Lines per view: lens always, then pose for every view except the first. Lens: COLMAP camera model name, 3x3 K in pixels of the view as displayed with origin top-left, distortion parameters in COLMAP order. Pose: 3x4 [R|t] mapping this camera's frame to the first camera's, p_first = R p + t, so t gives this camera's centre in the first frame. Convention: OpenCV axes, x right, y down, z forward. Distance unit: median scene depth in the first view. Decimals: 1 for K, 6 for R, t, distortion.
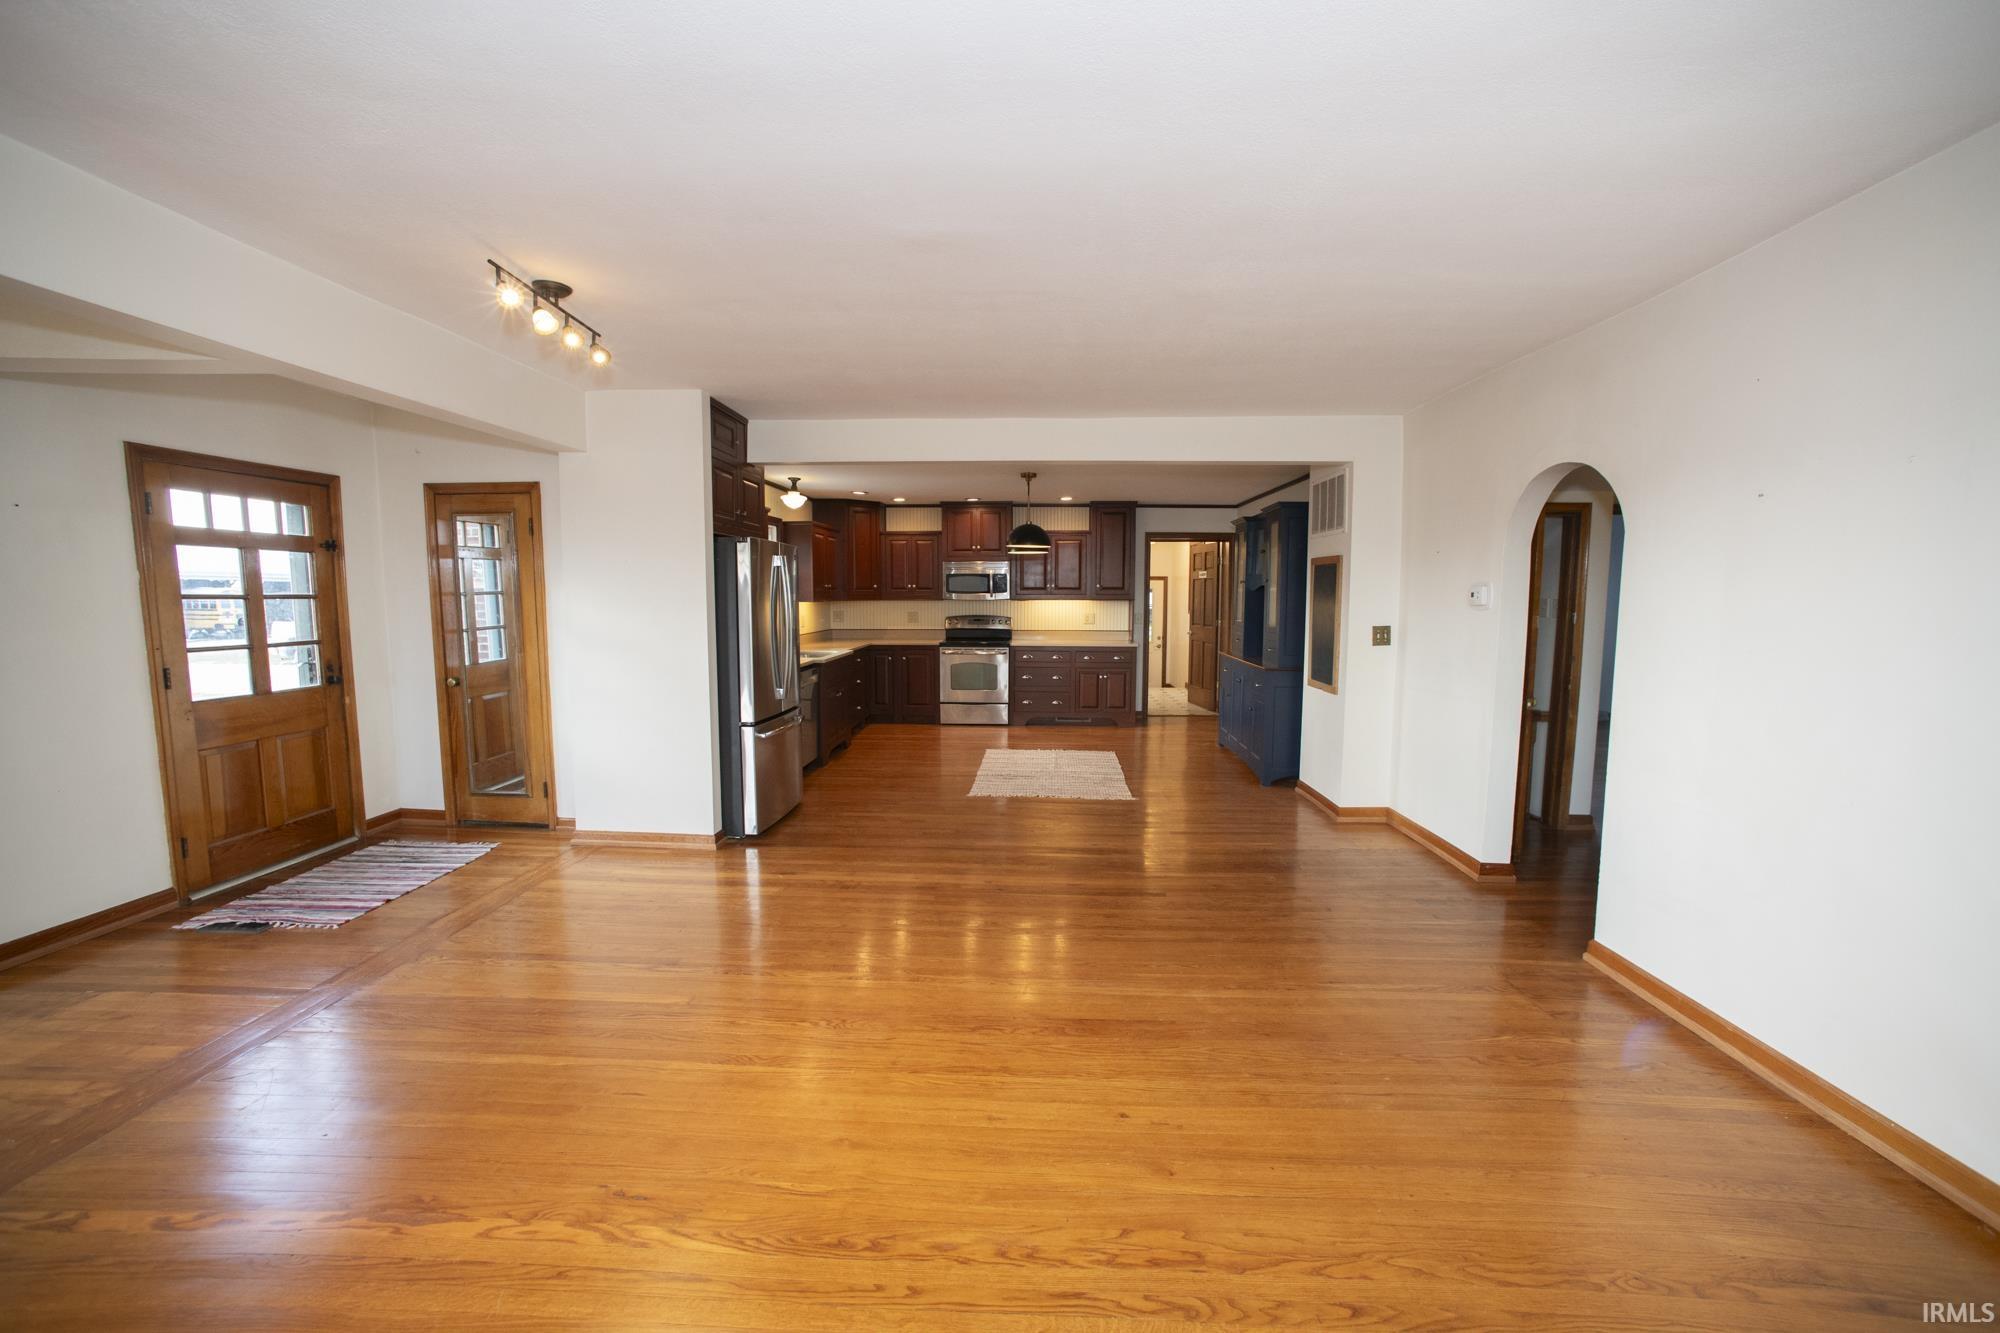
lens RADIAL K [[810.3, 0, 989.7], [0, 810.3, 676.1], [0, 0, 1]] dist [-0.023798, 0.000331]
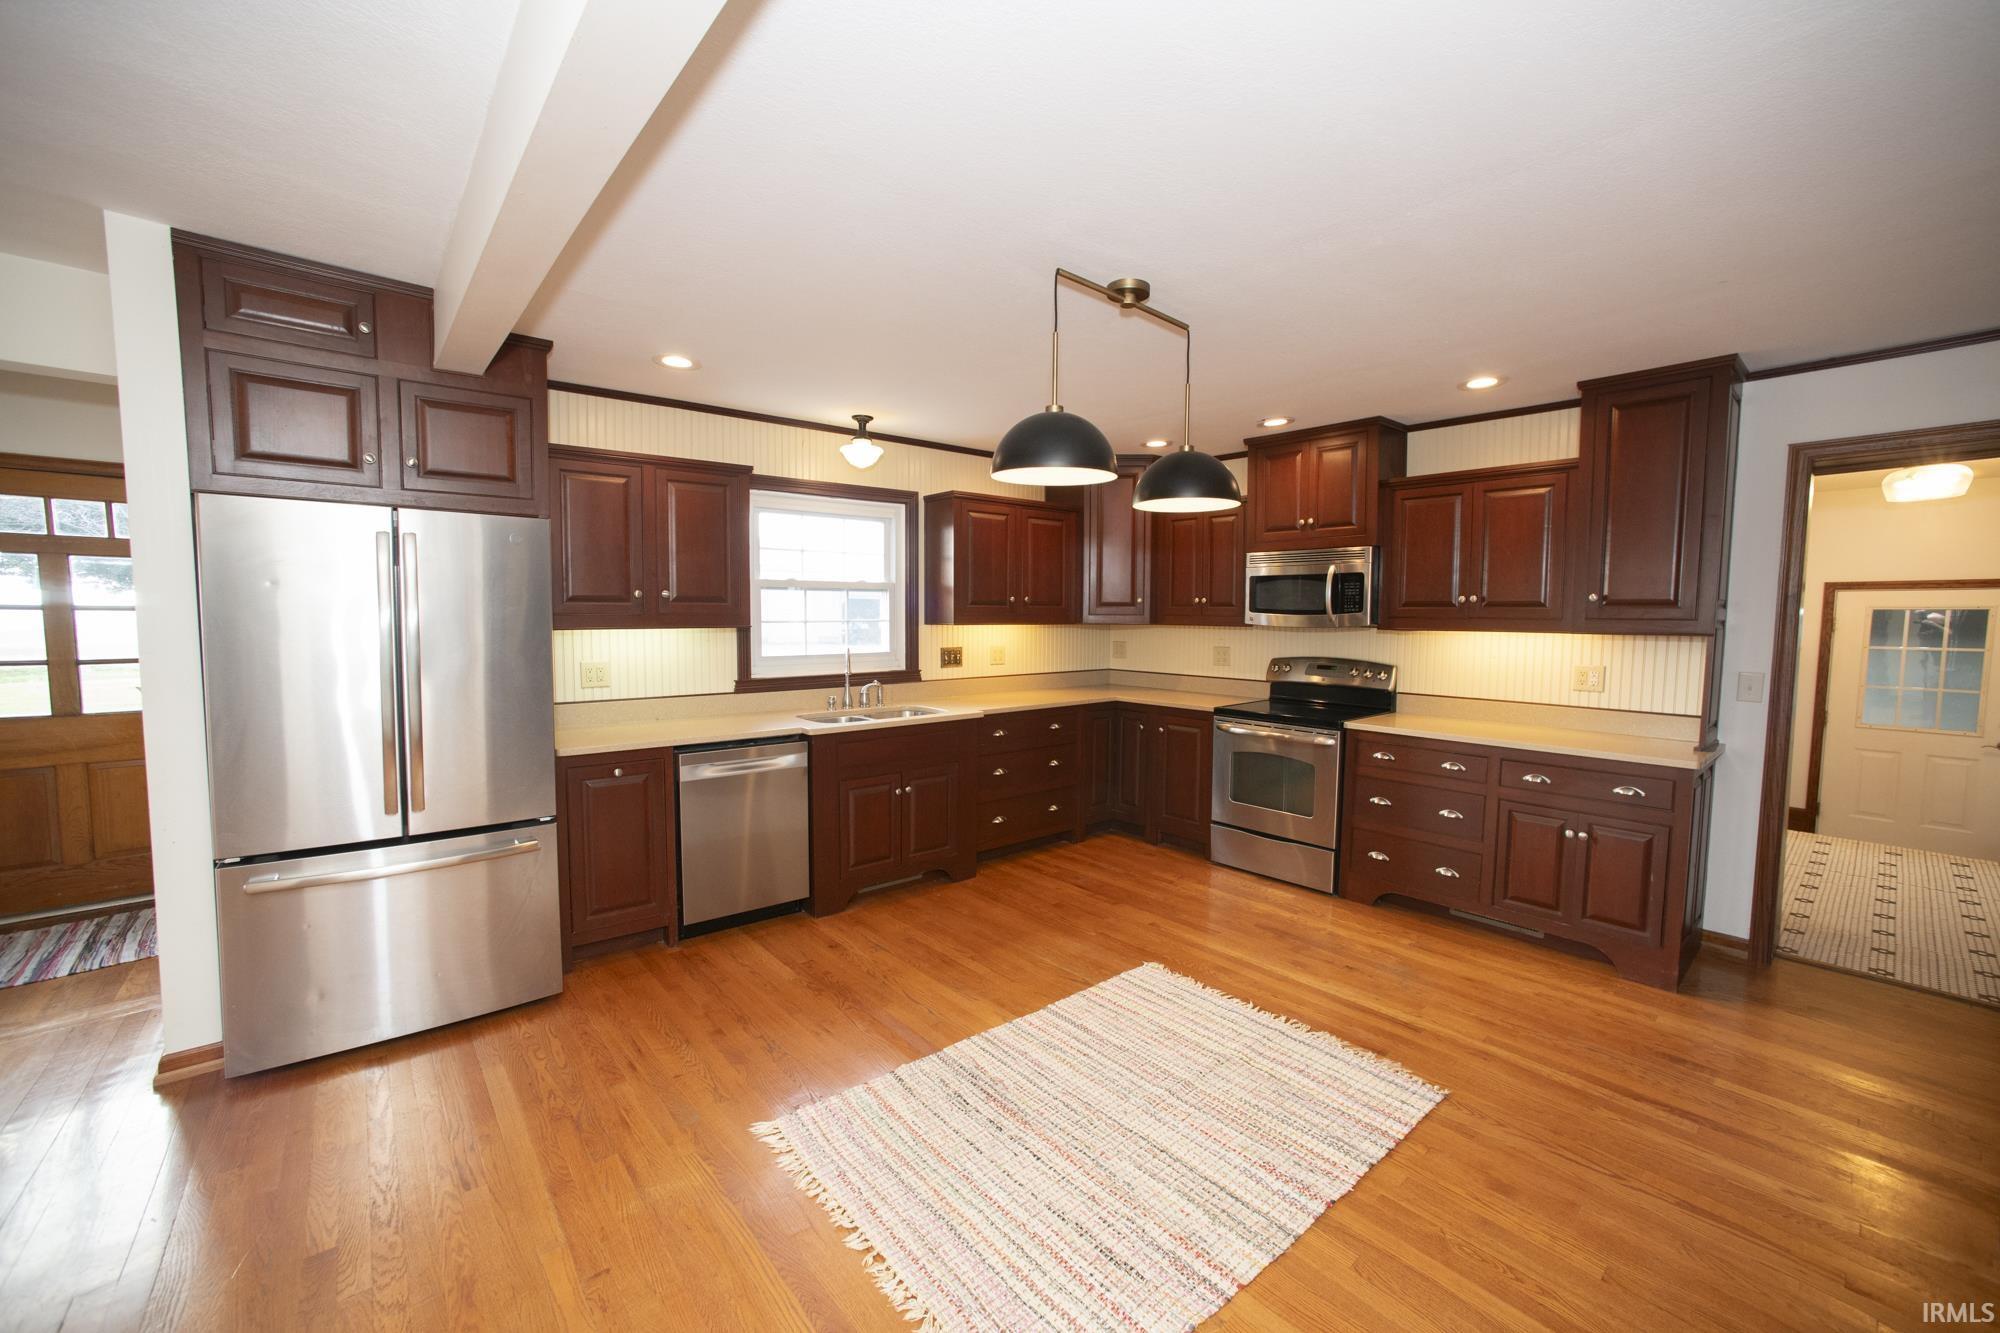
lens RADIAL K [[810.3, 0, 989.7], [0, 810.3, 676.1], [0, 0, 1]] dist [-0.023798, 0.000331]
pose [[0.700056, 0.061168, -0.711464, 0.423859], [-0.080637, 0.996723, 0.006349, -0.107968], [0.709521, 0.052926, 0.702694, 1.081458]]
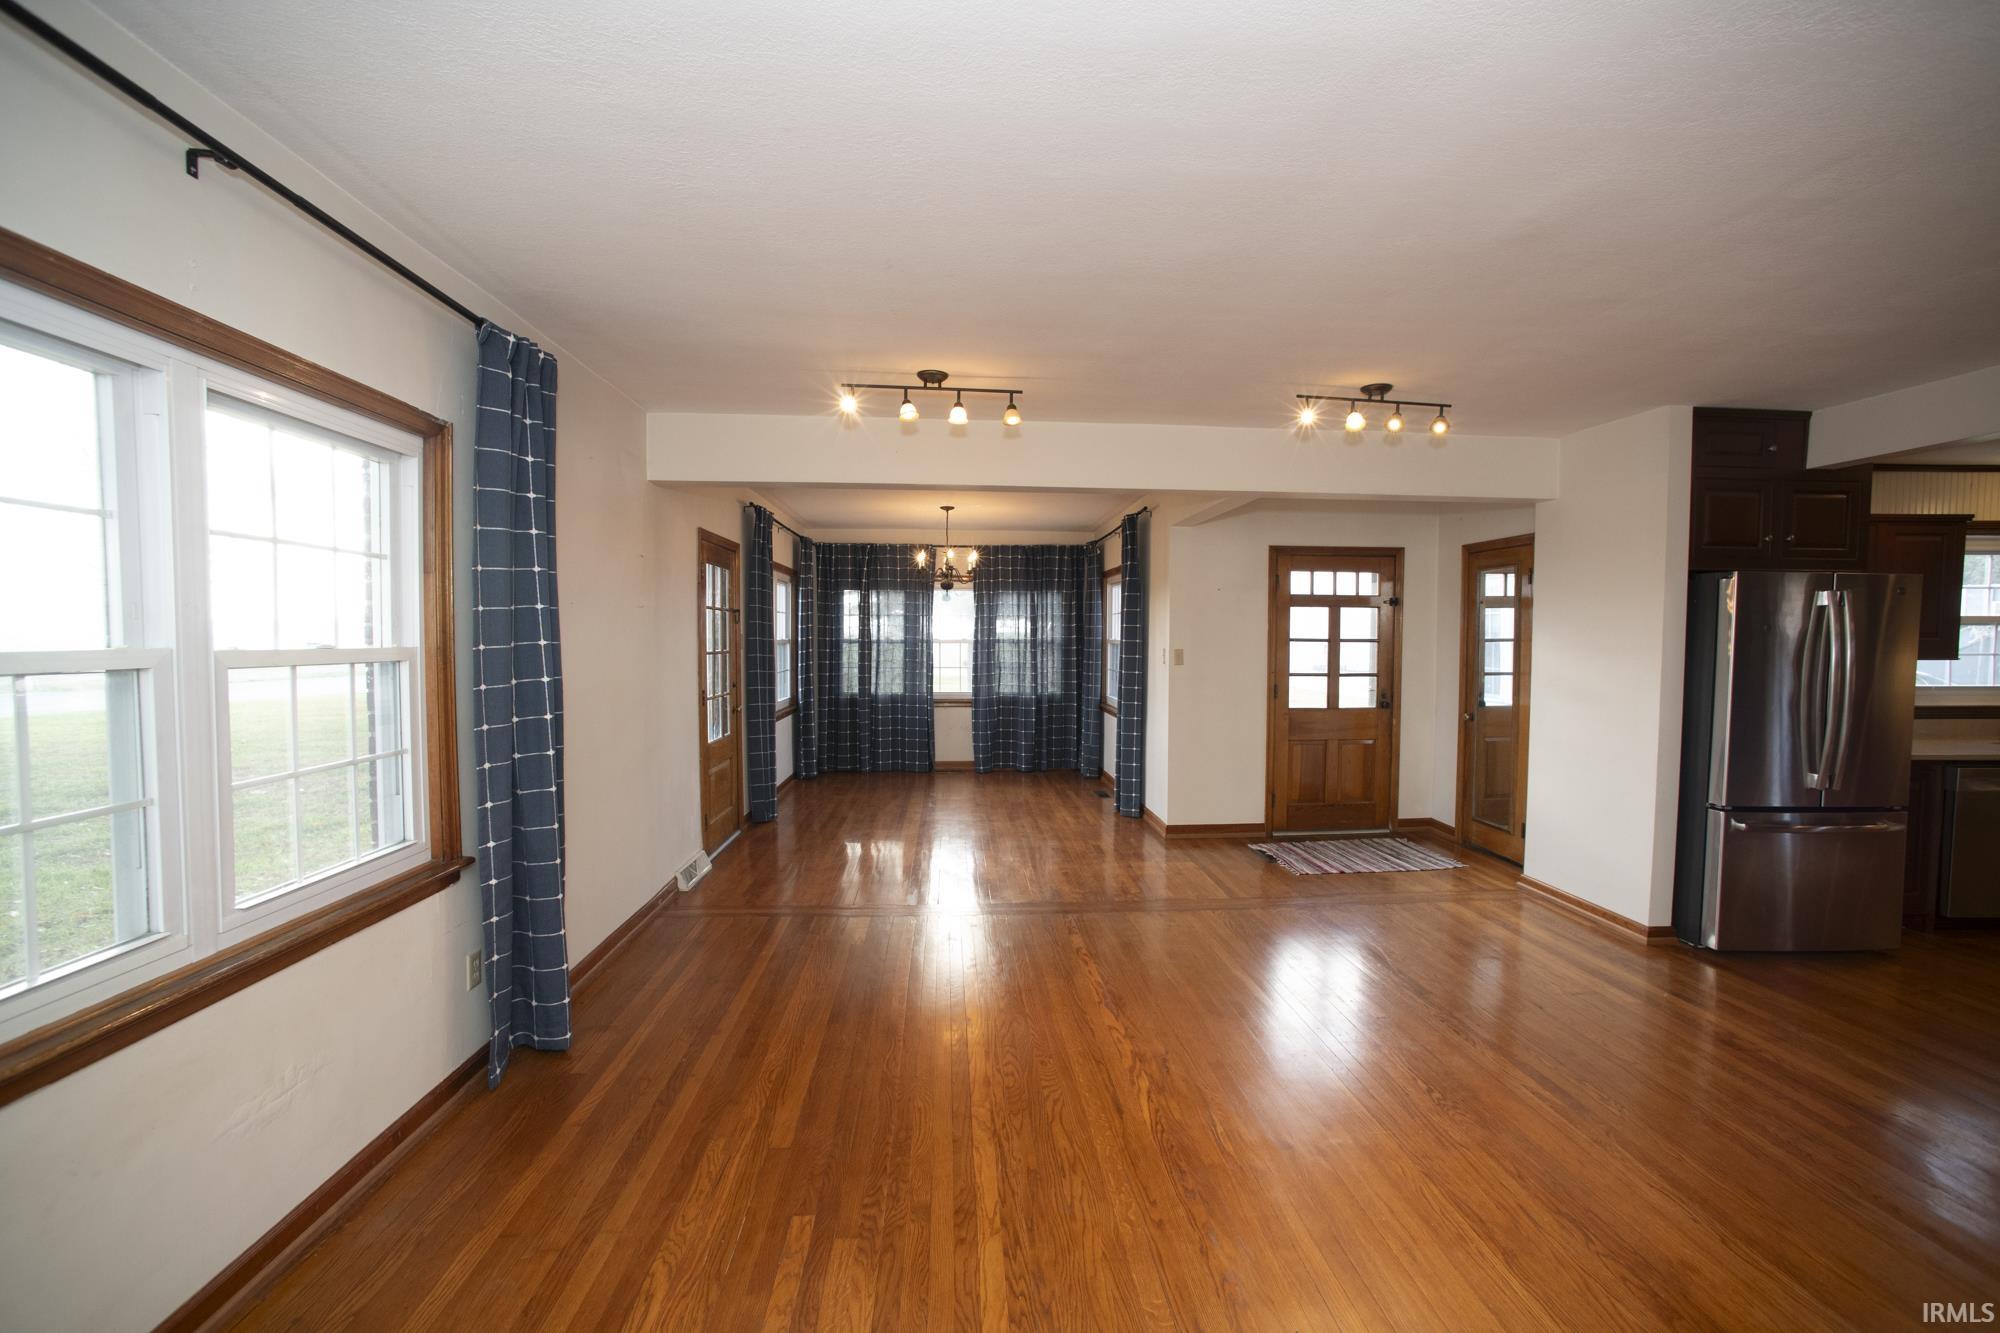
lens RADIAL K [[810.3, 0, 989.7], [0, 810.3, 676.1], [0, 0, 1]] dist [-0.023798, 0.000331]
pose [[0.097869, 0.048252, -0.994029, 0.432629], [-0.105535, 0.993695, 0.037845, -0.023901], [0.989588, 0.101201, 0.102344, 0.231339]]
